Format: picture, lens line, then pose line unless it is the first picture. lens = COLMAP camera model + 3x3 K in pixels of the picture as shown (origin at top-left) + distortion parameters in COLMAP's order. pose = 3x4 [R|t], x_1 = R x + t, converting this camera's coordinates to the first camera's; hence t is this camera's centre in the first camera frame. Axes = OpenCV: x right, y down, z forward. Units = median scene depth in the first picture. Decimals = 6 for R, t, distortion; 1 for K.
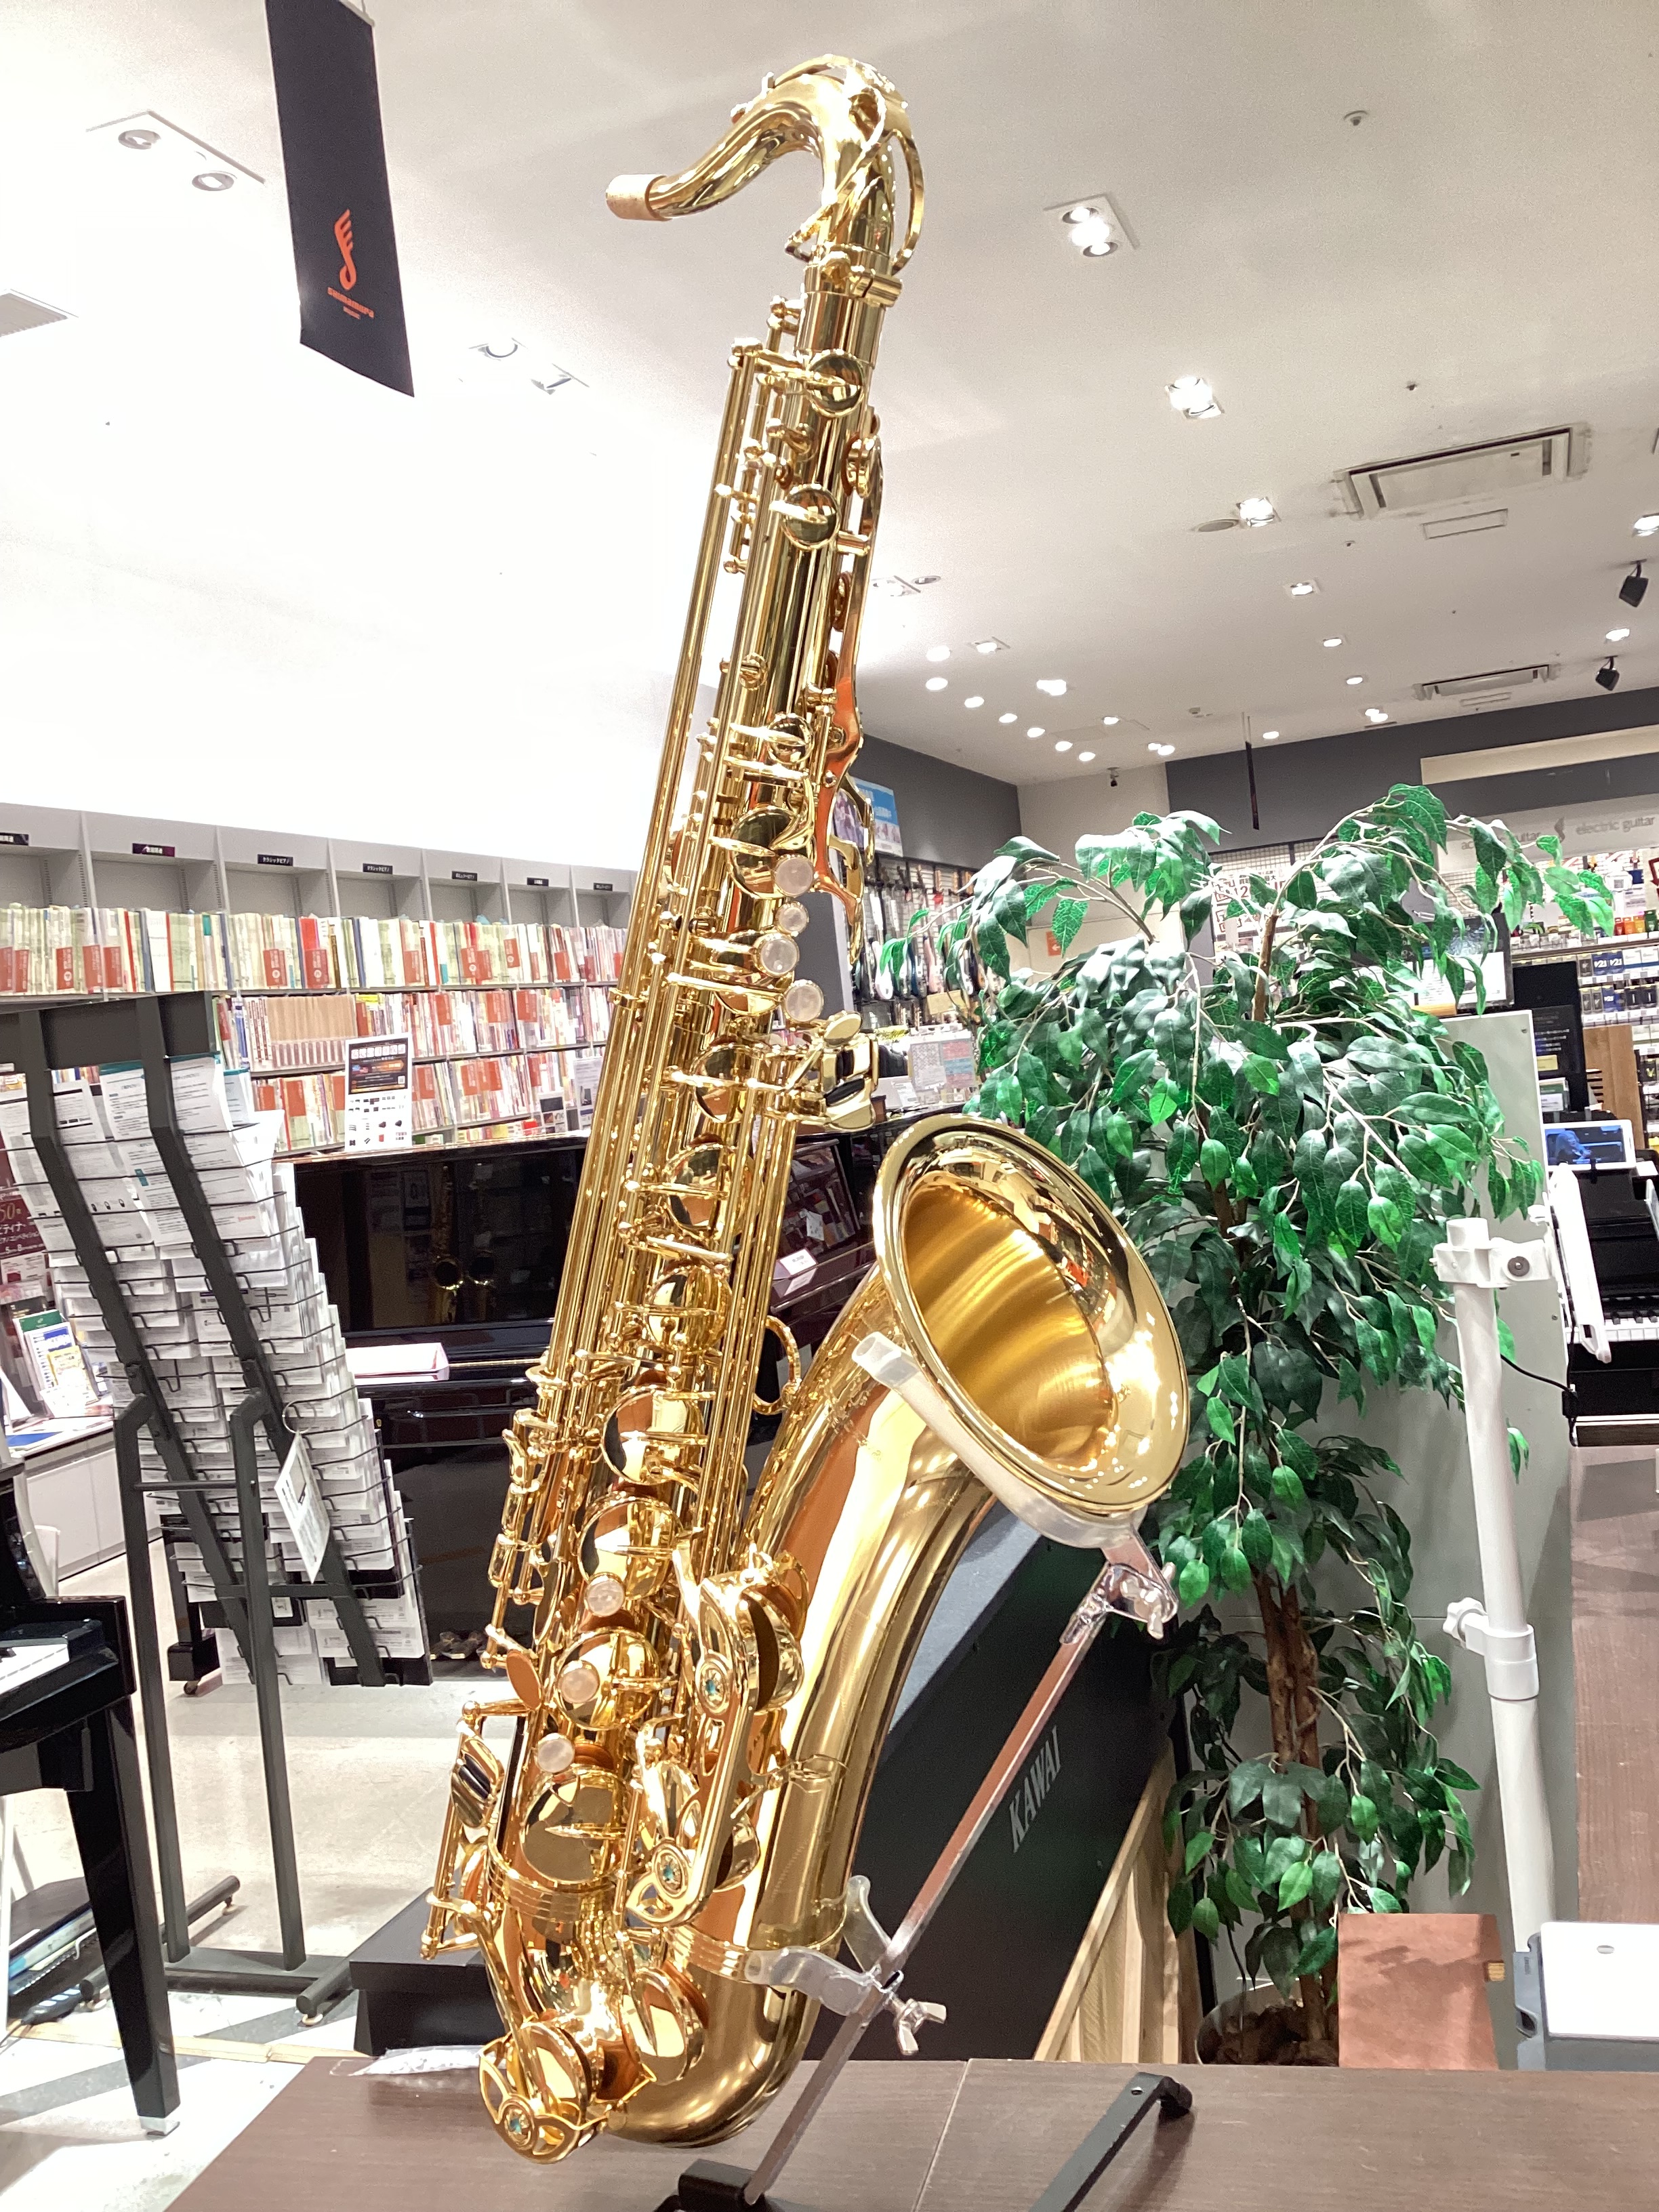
lens RADIAL K [[1988.4, 0, 835.4], [0, 1988.4, 1088.6], [0, 0, 1]] dist [0.137086, -0.294466]
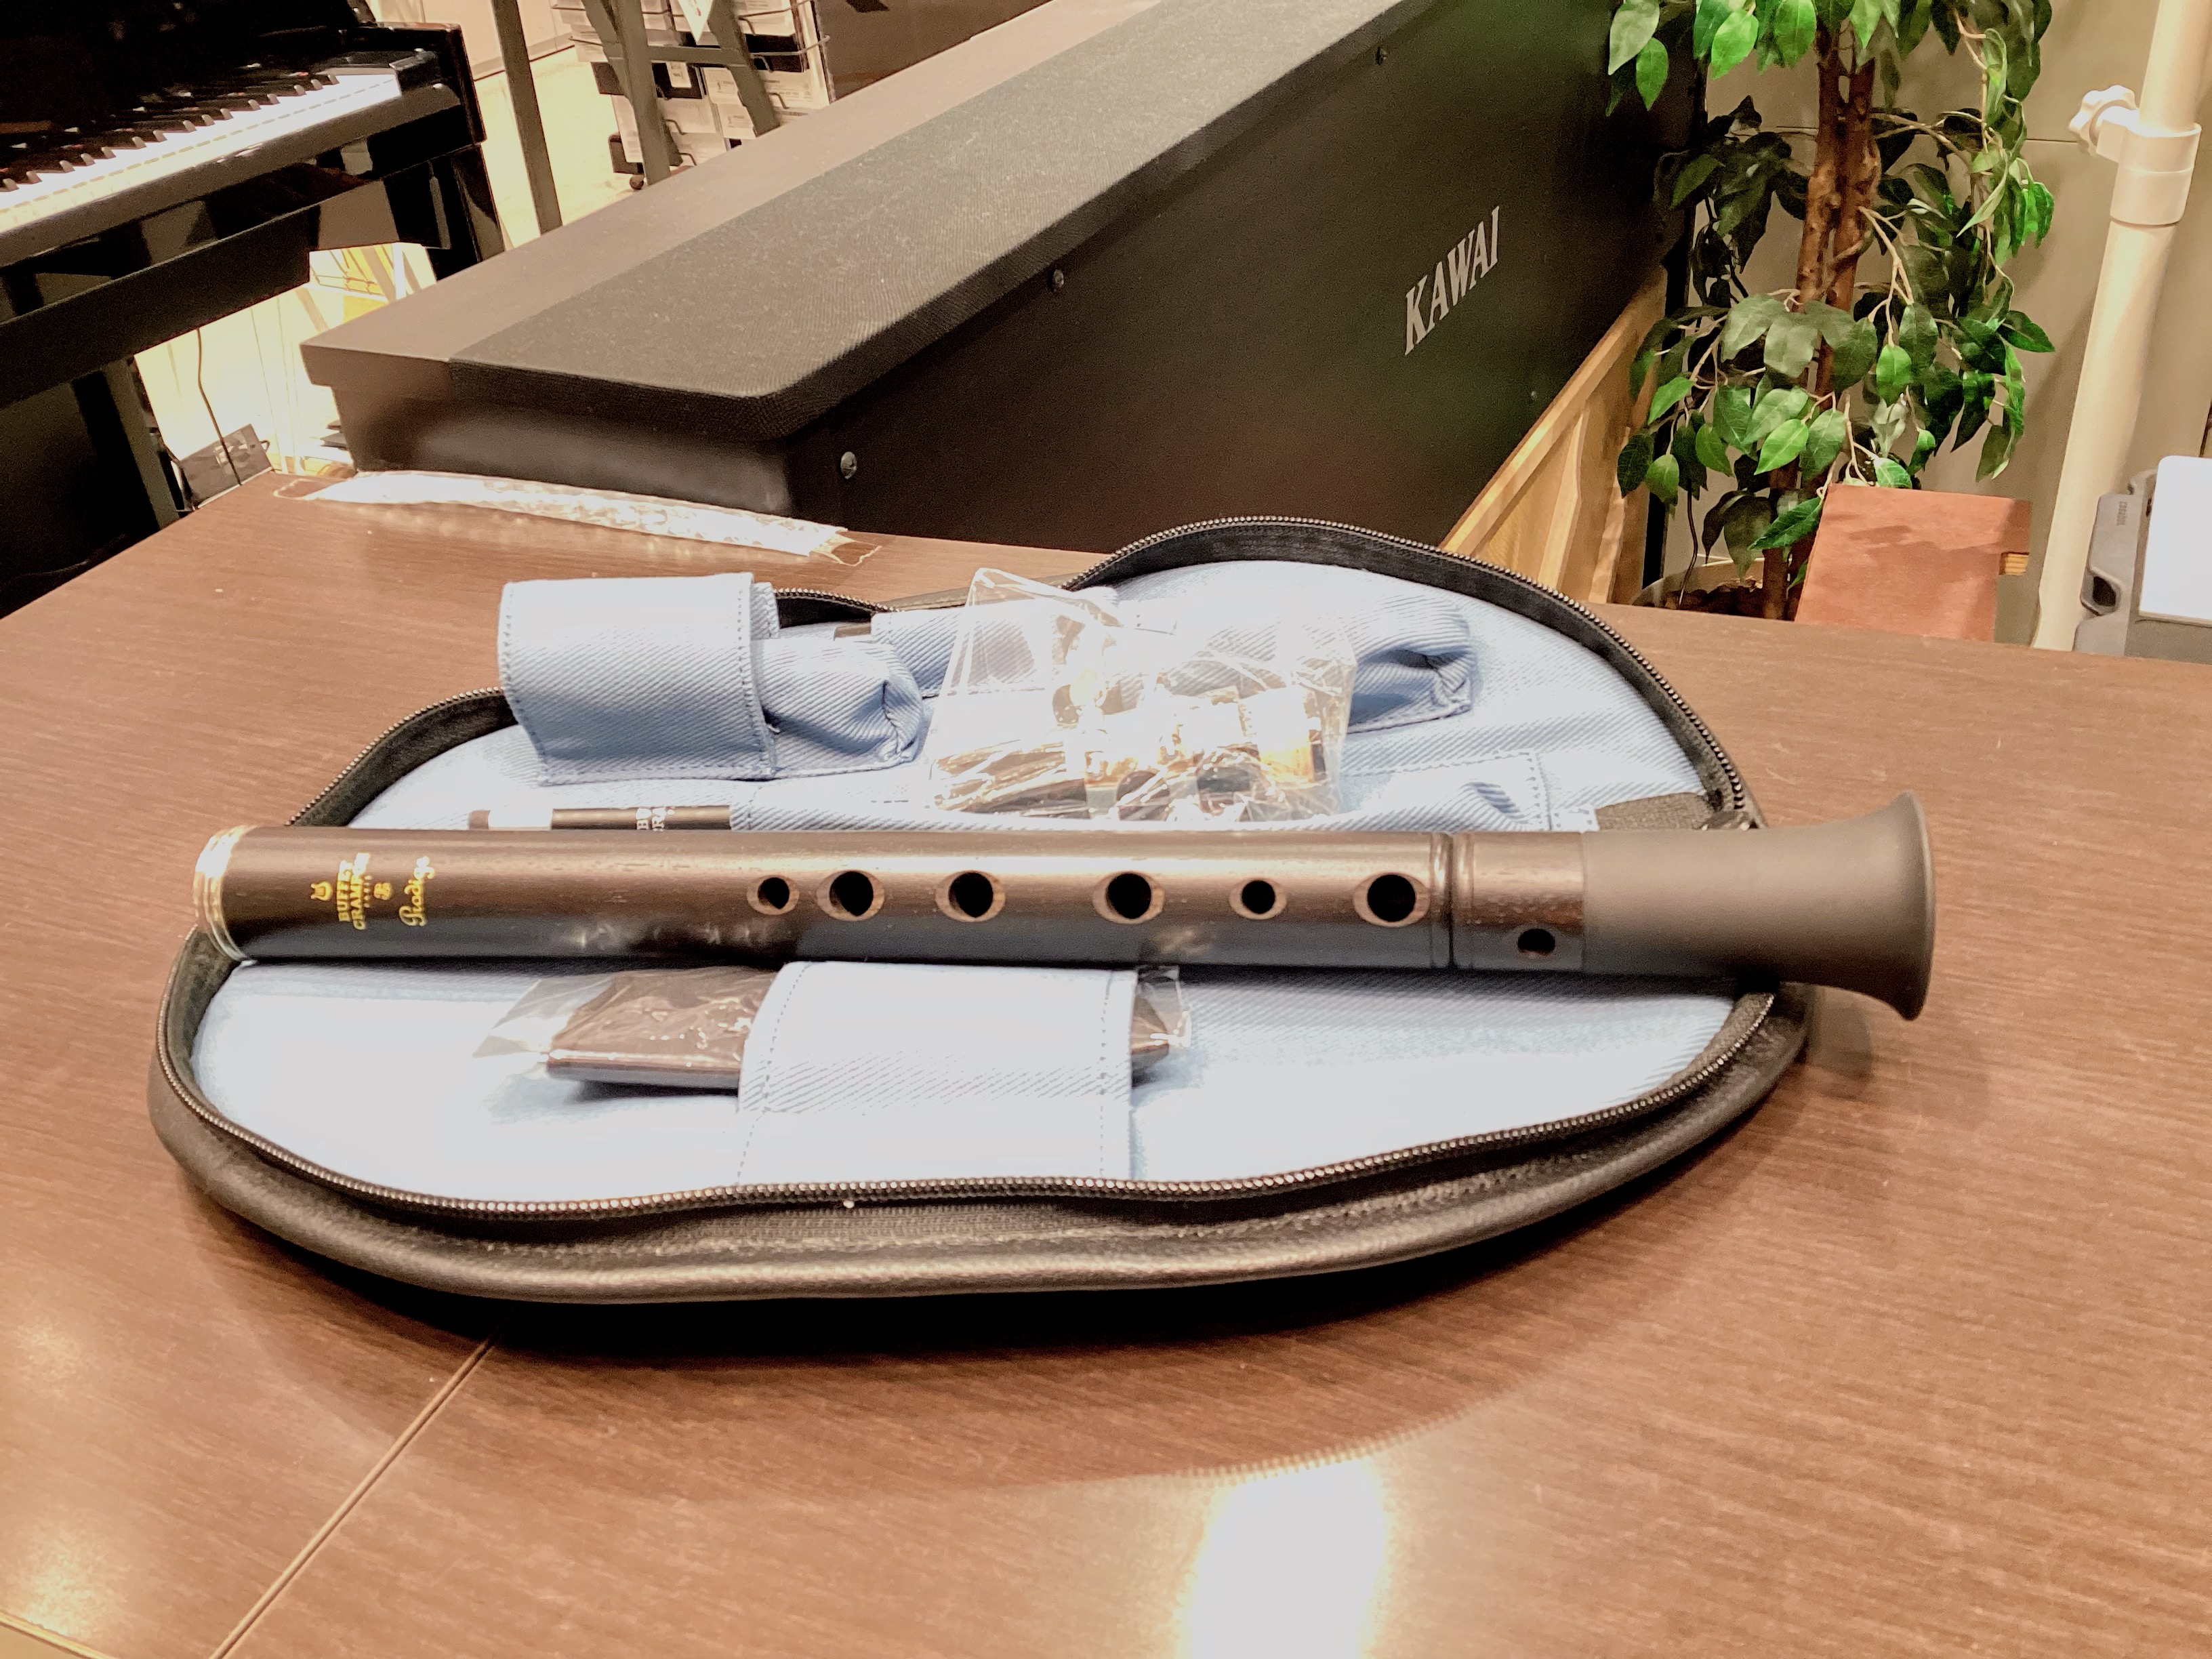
lens RADIAL K [[1986.8, 0, 1131.5], [0, 1986.8, 816.9], [0, 0, 1]] dist [0.118188, -0.232477]
pose [[0.990511, 0.104649, -0.089085, 0.052645], [-0.042206, 0.848516, 0.527485, 0.099669], [0.130790, -0.518719, 0.844881, 0.195346]]
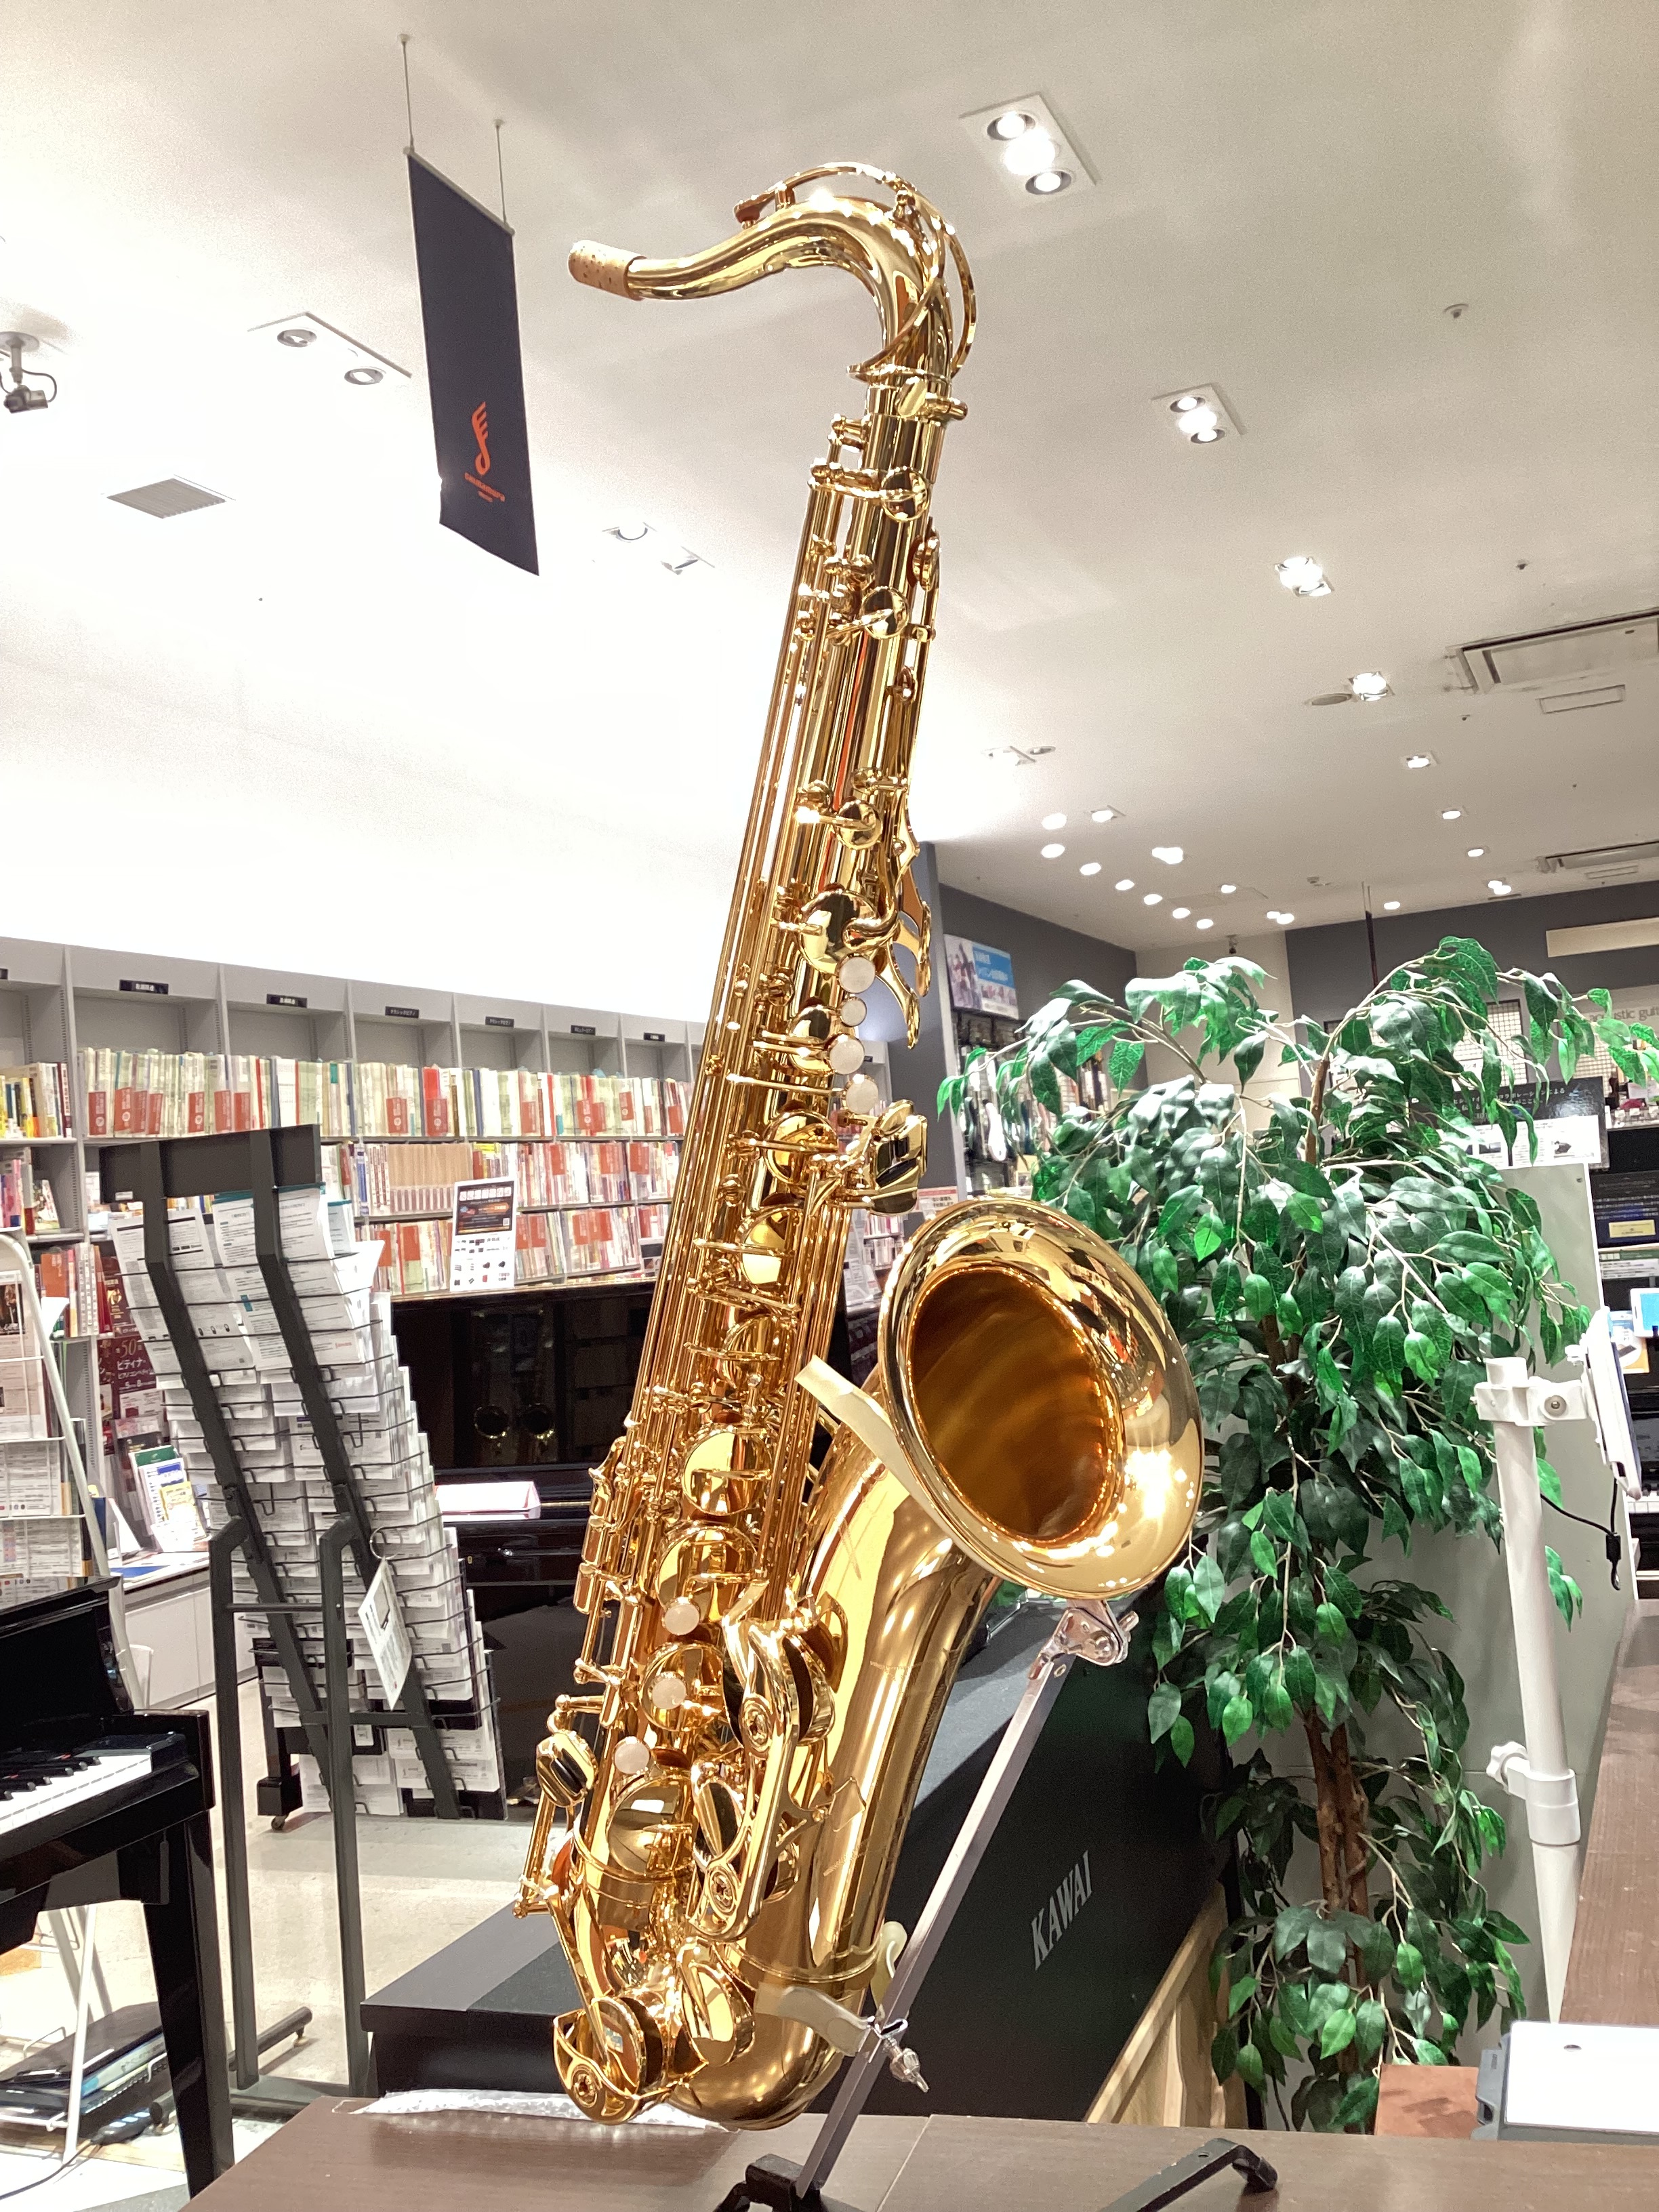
lens RADIAL K [[1988.4, 0, 835.4], [0, 1988.4, 1088.6], [0, 0, 1]] dist [0.137086, -0.294466]
pose [[0.997996, 0.016712, -0.061025, 0.031189], [-0.021636, 0.996485, -0.080935, 0.016393], [0.059458, 0.082093, 0.994849, -0.037245]]
